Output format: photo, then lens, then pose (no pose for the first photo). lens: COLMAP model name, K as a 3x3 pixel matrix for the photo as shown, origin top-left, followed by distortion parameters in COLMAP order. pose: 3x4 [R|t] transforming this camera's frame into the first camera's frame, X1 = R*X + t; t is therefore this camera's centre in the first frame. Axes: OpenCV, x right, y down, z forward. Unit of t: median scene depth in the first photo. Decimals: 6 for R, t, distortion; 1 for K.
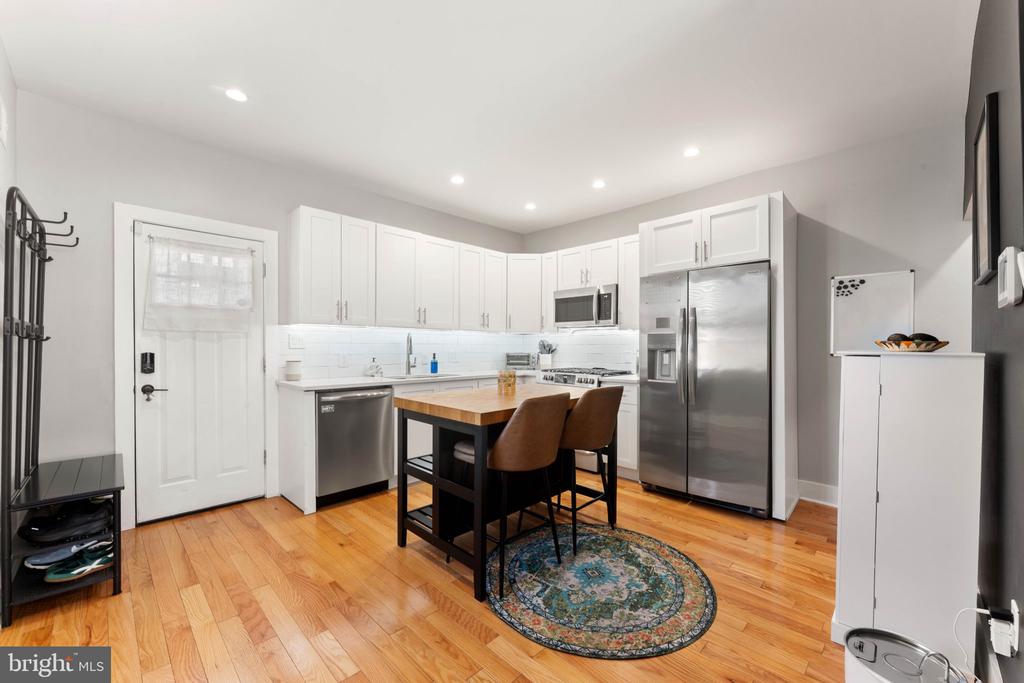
lens RADIAL K [[409.4, 0, 510.4], [0, 409.4, 346.6], [0, 0, 1]] dist [-0.001247, 0.000080]
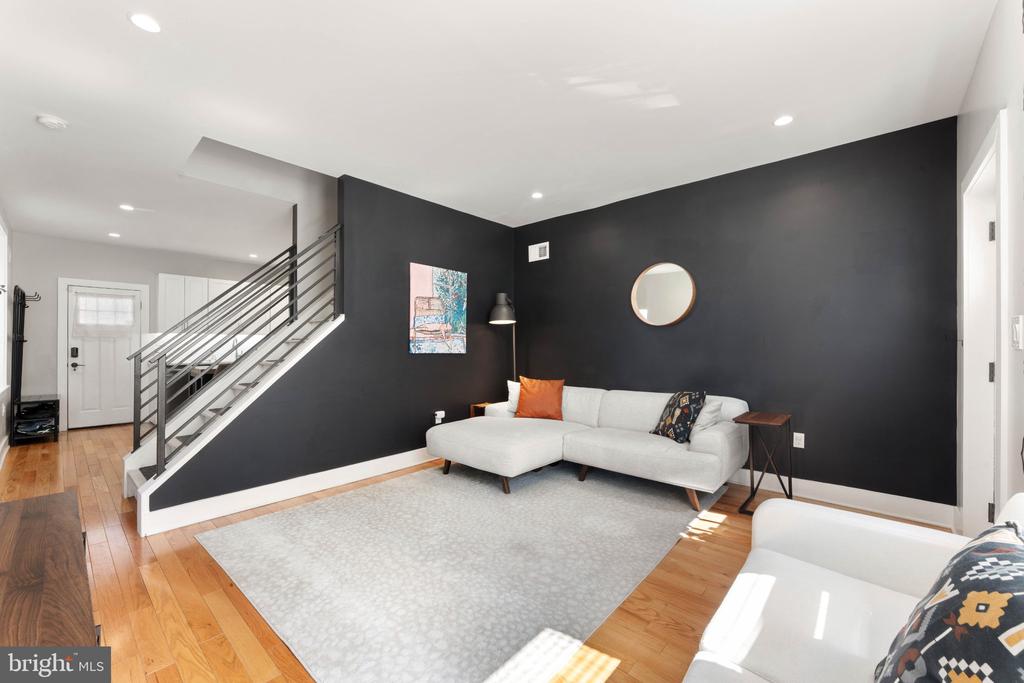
lens RADIAL K [[409.4, 0, 513.2], [0, 409.4, 340.3], [0, 0, 1]] dist [-0.001247, 0.000080]
pose [[0.998175, 0.005840, 0.060101, 1.218304], [-0.005532, 0.999971, -0.005298, -0.023275], [-0.060131, 0.004956, 0.998178, -1.213546]]
